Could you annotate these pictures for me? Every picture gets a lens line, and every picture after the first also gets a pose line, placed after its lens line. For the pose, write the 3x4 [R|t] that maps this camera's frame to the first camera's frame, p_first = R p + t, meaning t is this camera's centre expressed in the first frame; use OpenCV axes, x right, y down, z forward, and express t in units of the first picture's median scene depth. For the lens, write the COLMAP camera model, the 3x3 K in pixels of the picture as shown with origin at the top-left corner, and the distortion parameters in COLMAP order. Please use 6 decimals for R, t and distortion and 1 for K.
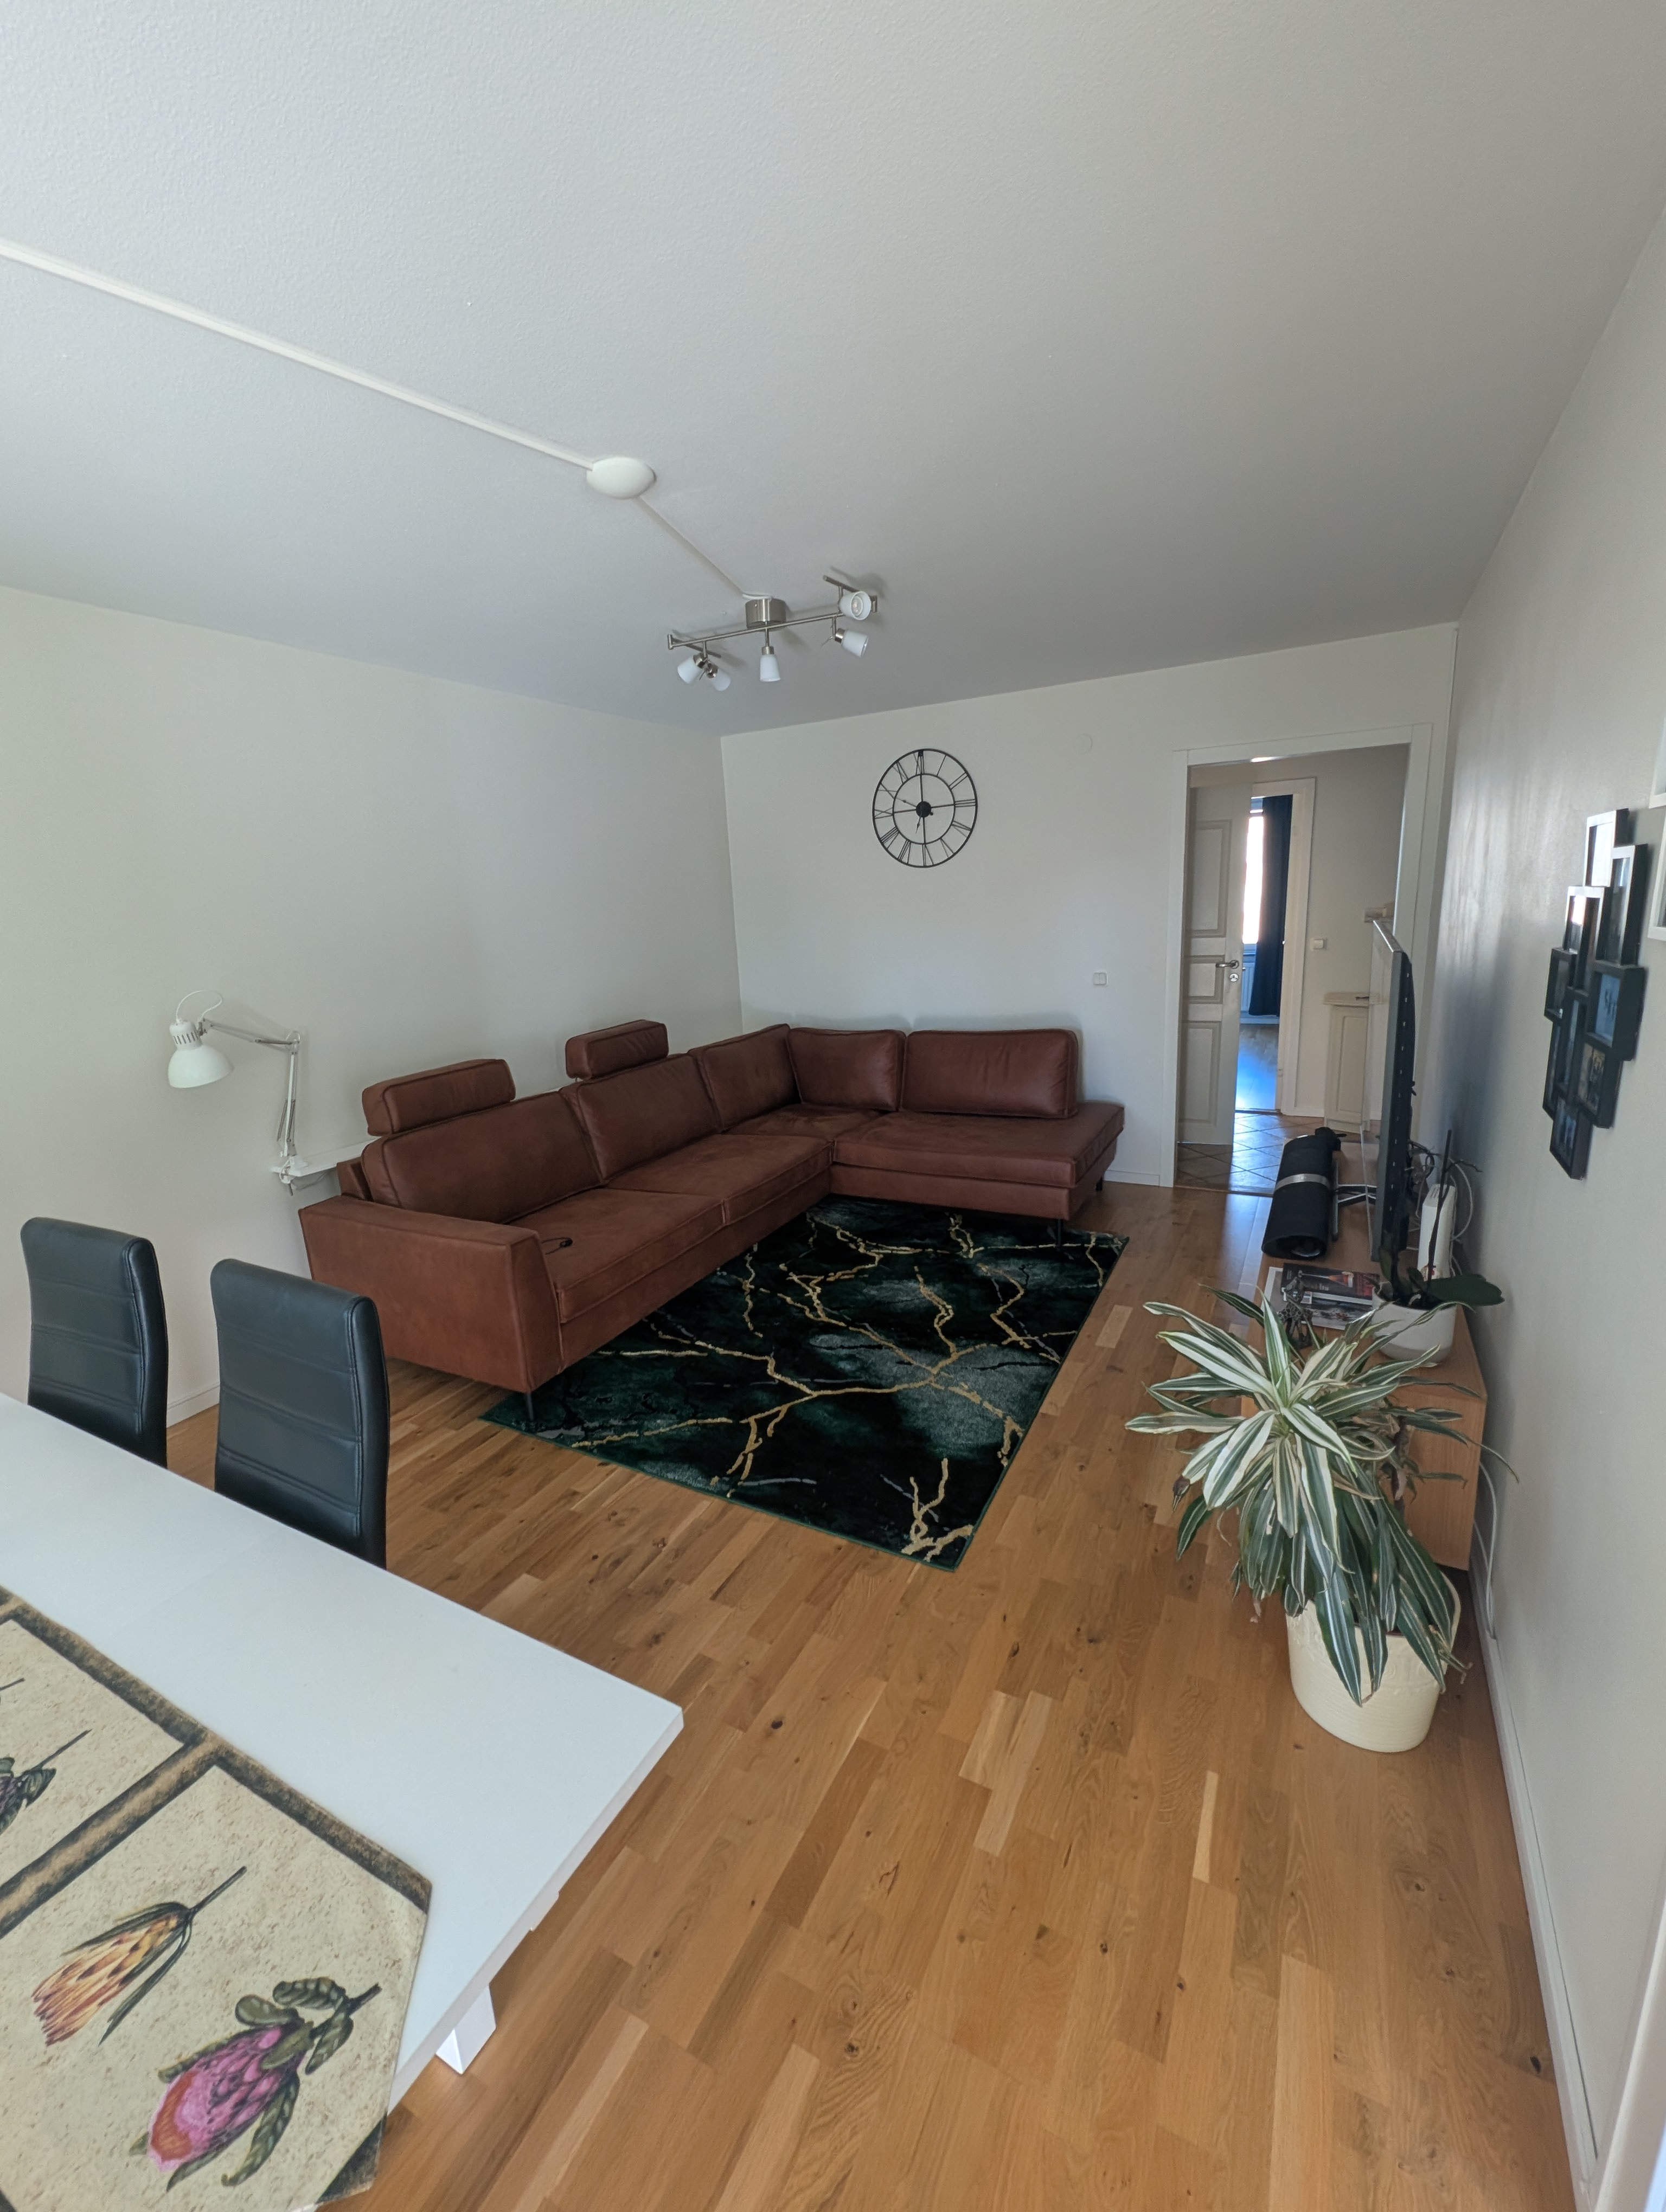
lens RADIAL K [[912.0, 0, 831.5], [0, 912.0, 1100.8], [0, 0, 1]] dist [0.001408, 0.000123]
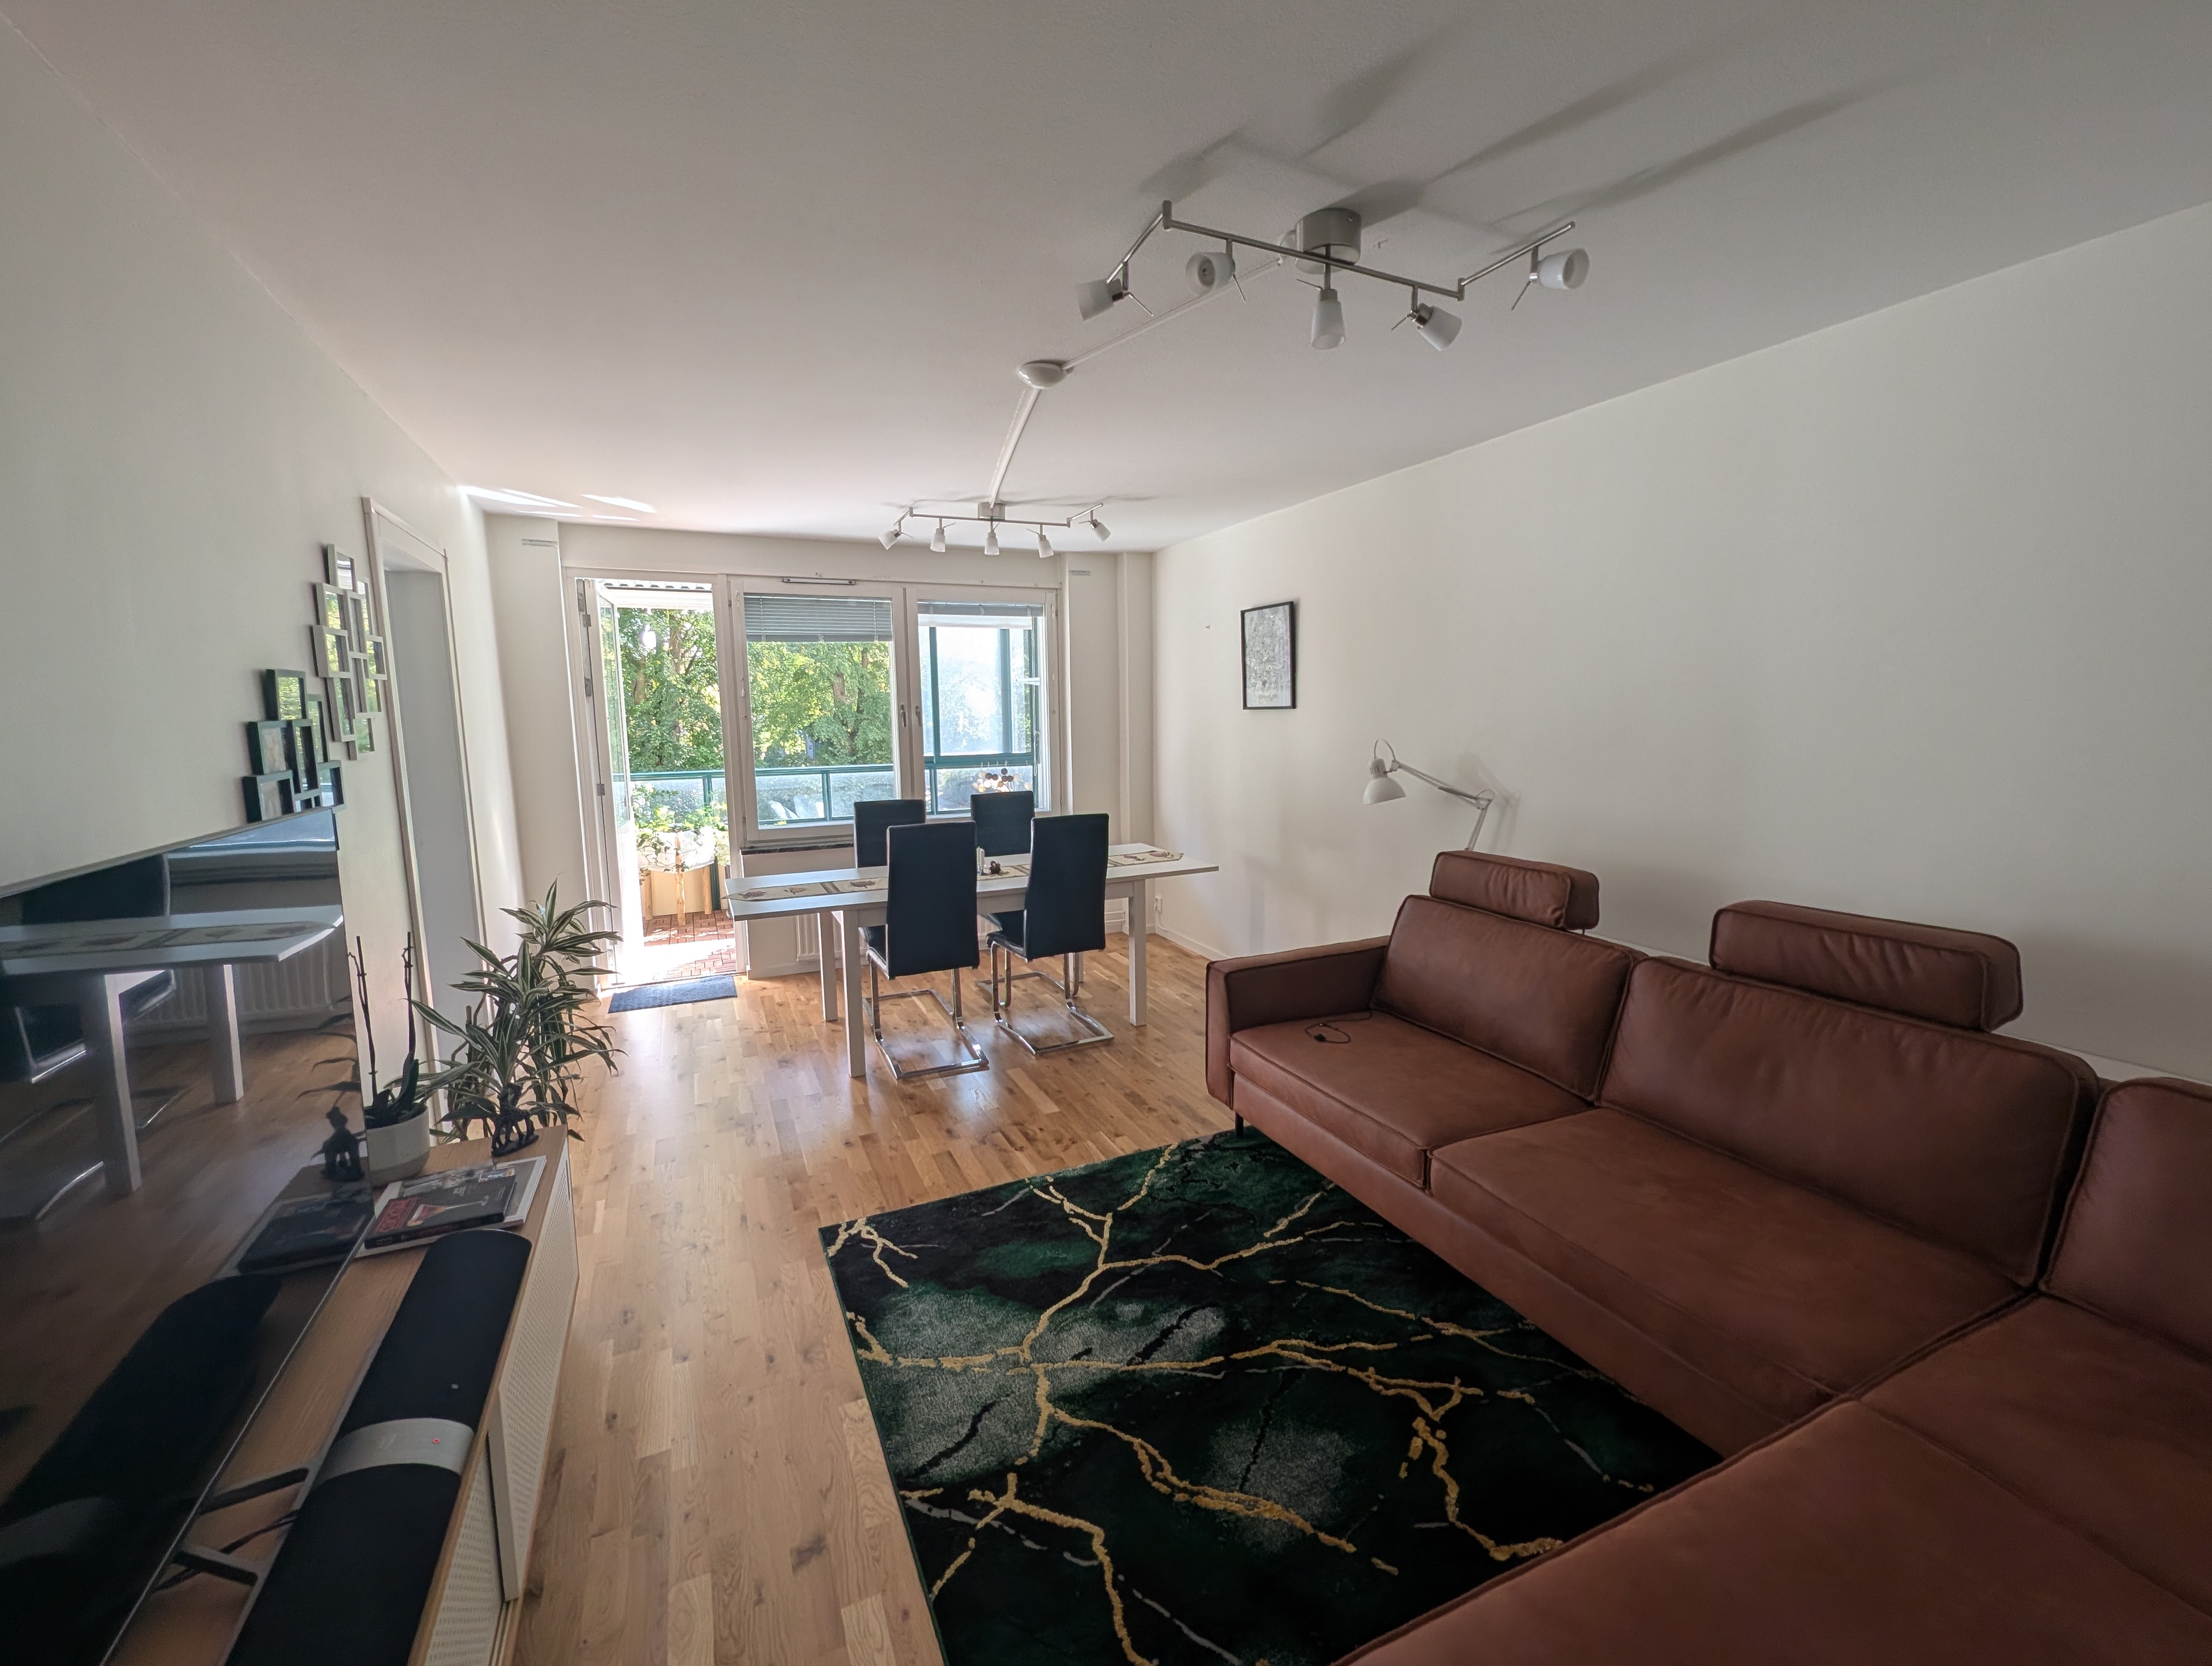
lens RADIAL K [[912.0, 0, 1099.0], [0, 912.0, 828.5], [0, 0, 1]] dist [0.001408, 0.000123]
pose [[-0.602006, 0.166581, -0.780922, 0.608272], [-0.135447, 0.942520, 0.305467, -0.337558], [0.786919, 0.289667, -0.544840, 1.407903]]
